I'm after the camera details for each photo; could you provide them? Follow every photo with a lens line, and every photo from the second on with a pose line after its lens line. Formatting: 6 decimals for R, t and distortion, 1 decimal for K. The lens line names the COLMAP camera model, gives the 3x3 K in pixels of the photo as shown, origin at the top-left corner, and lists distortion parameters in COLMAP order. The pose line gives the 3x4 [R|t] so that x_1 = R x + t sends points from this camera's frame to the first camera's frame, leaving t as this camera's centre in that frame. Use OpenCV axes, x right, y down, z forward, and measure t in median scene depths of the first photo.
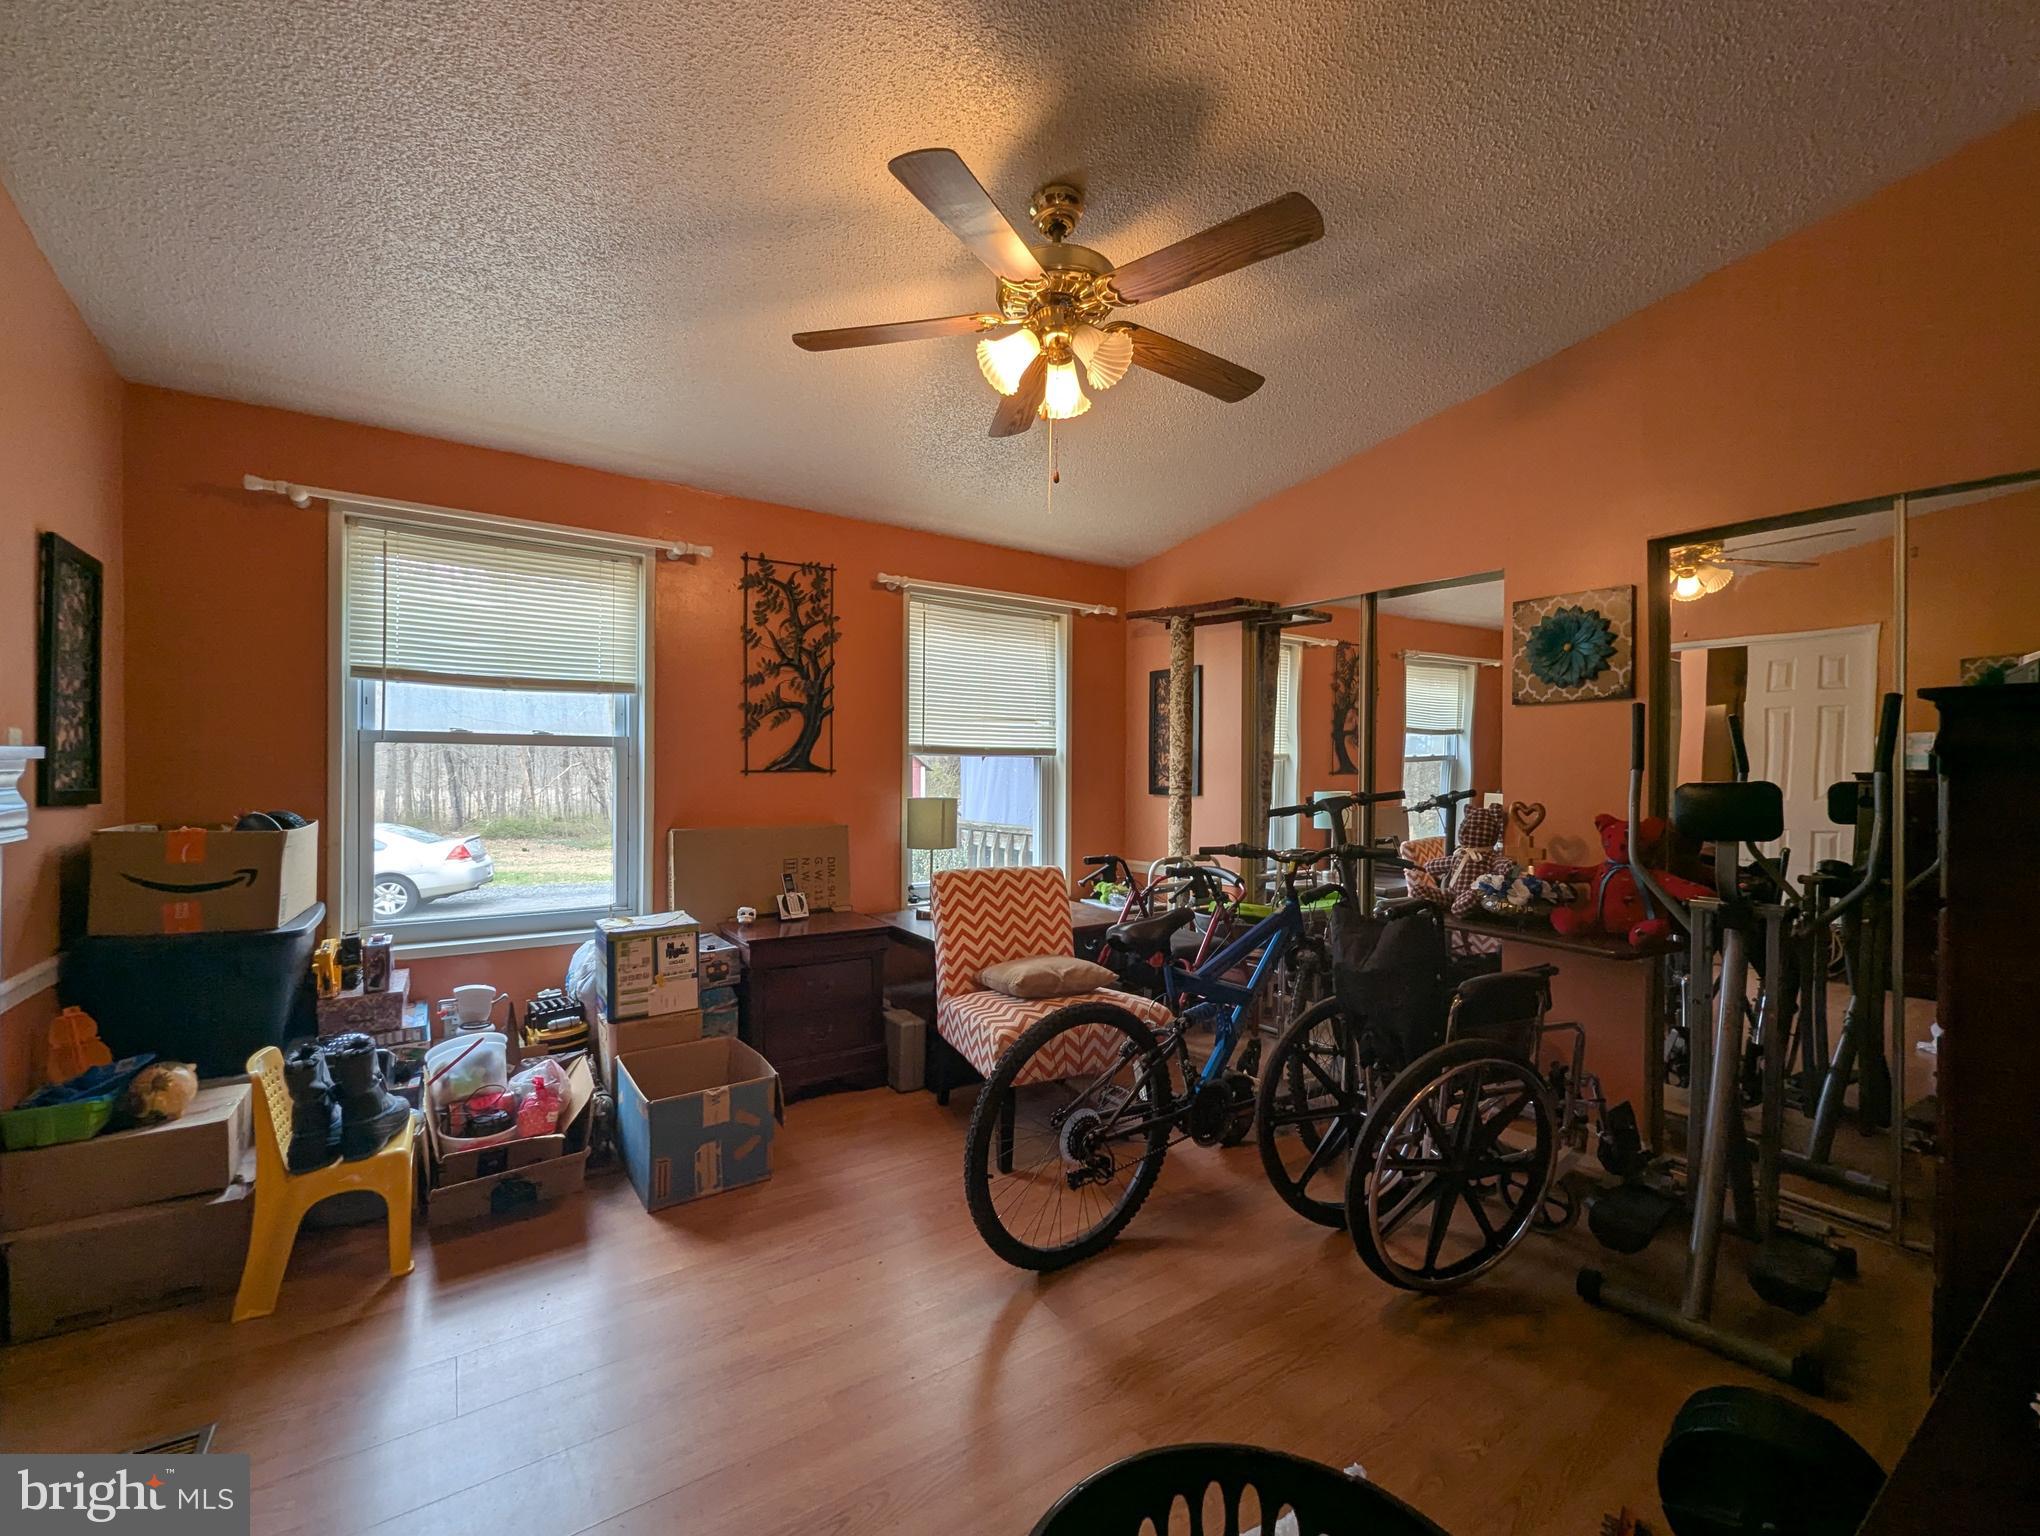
lens RADIAL K [[848.9, 0, 1031.6], [0, 848.9, 772.9], [0, 0, 1]] dist [0.002443, -0.001593]
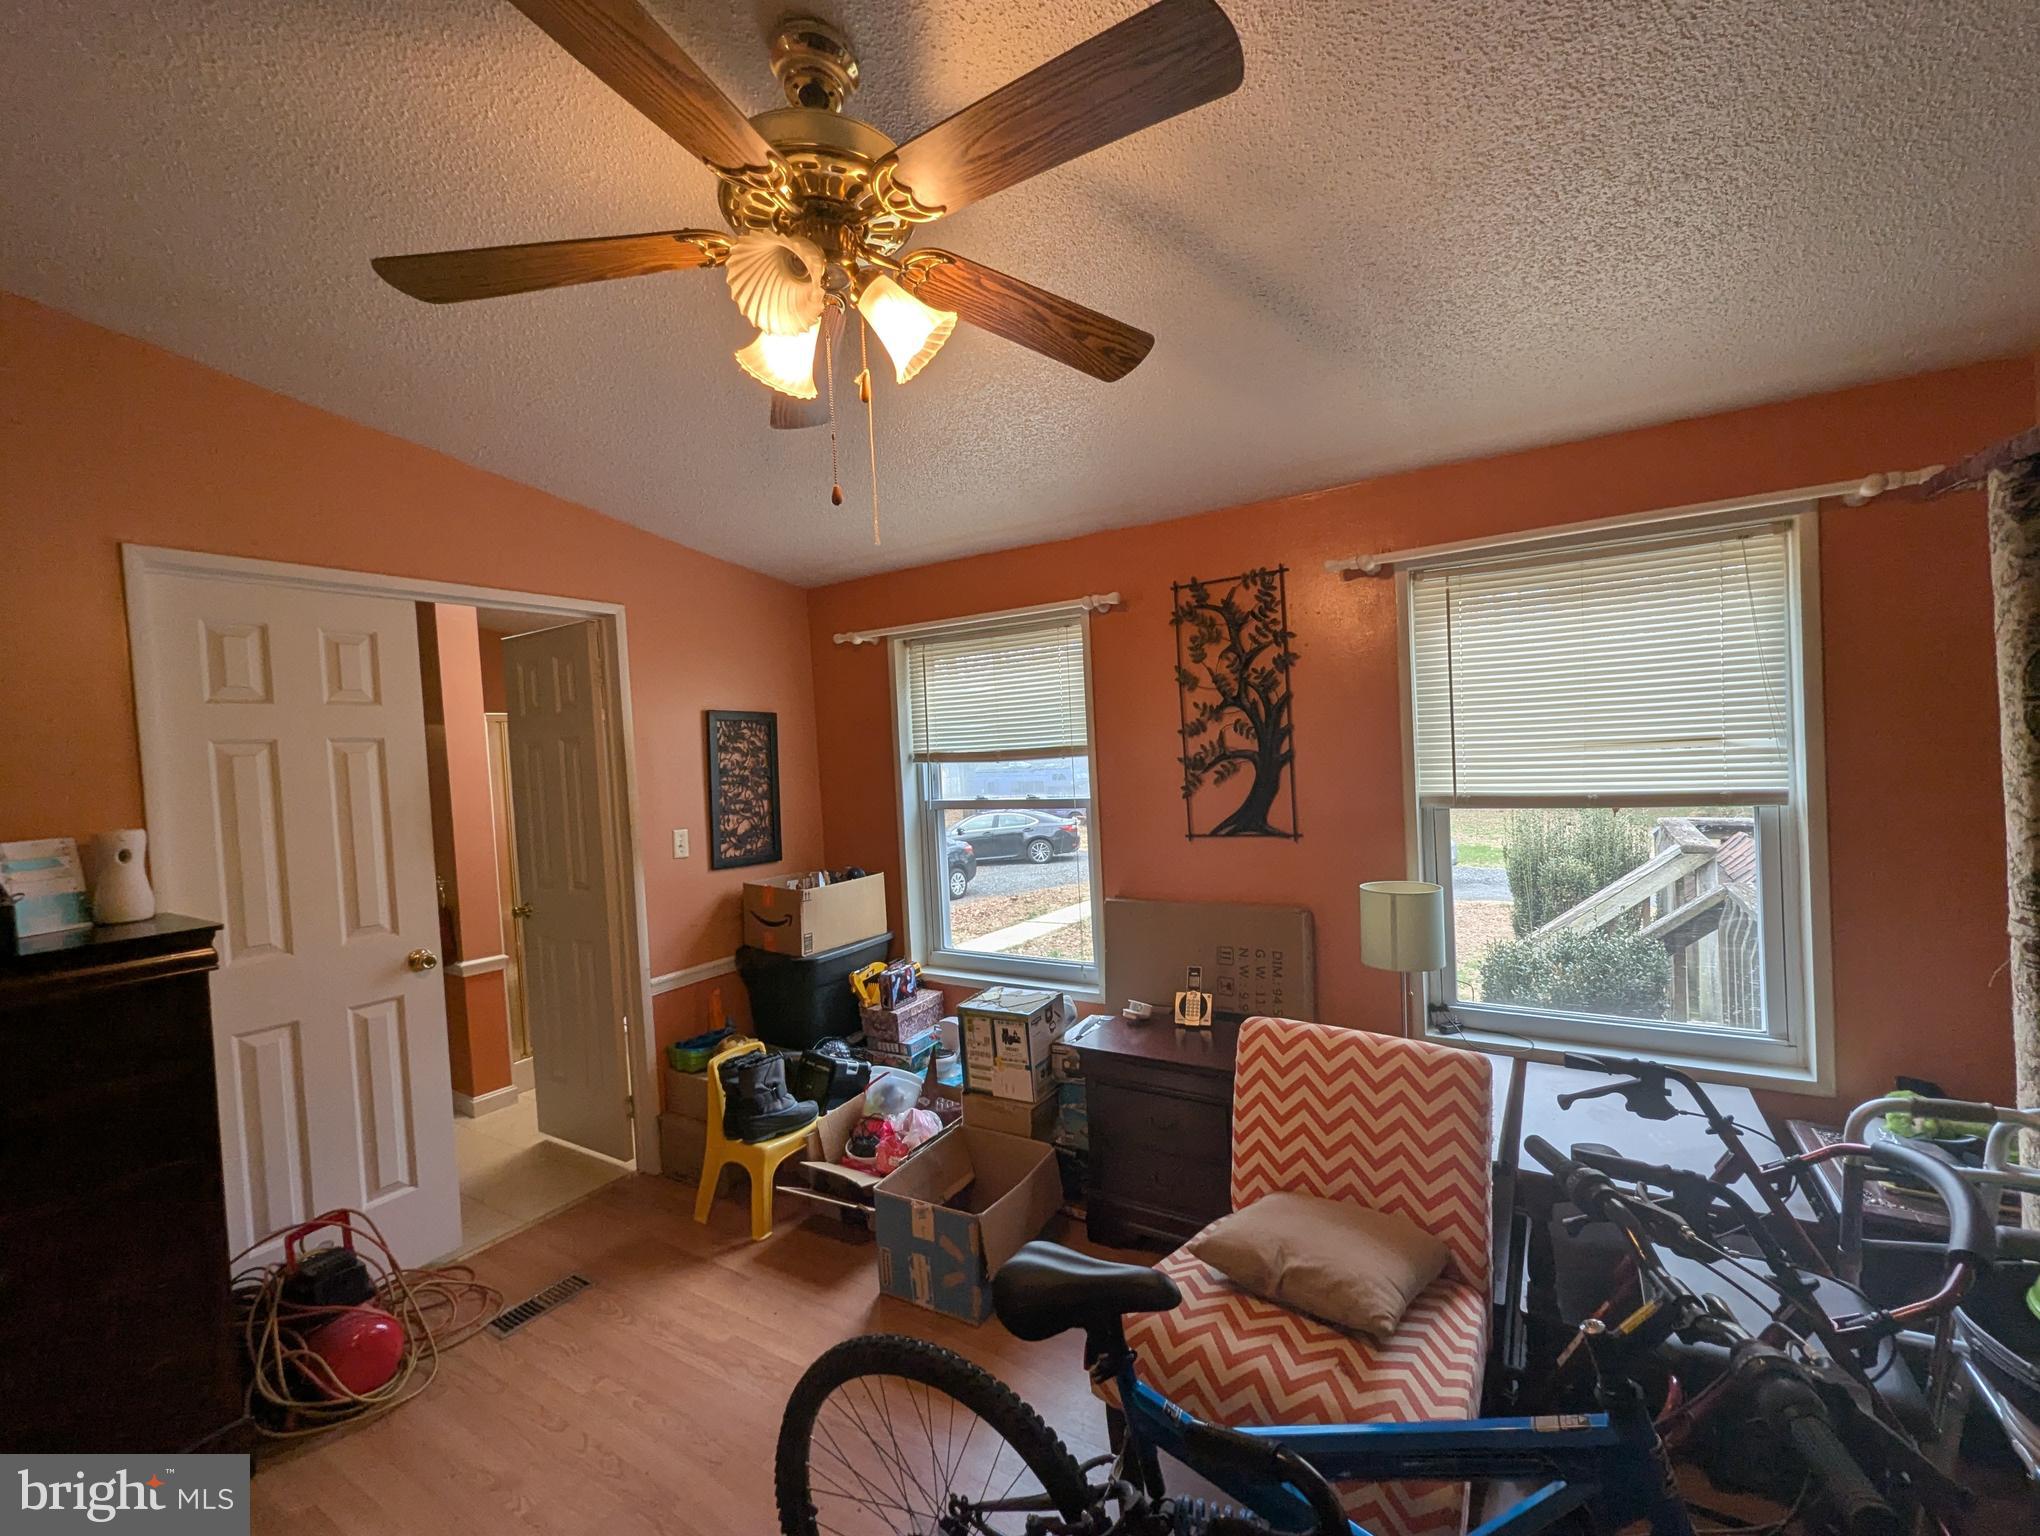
lens RADIAL K [[848.9, 0, 1030.0], [0, 848.9, 771.3], [0, 0, 1]] dist [0.002443, -0.001593]
pose [[0.406790, -0.011930, -0.913444, 0.377641], [0.044755, 0.998974, 0.006884, -0.079044], [0.912425, -0.043681, 0.406906, 0.497422]]
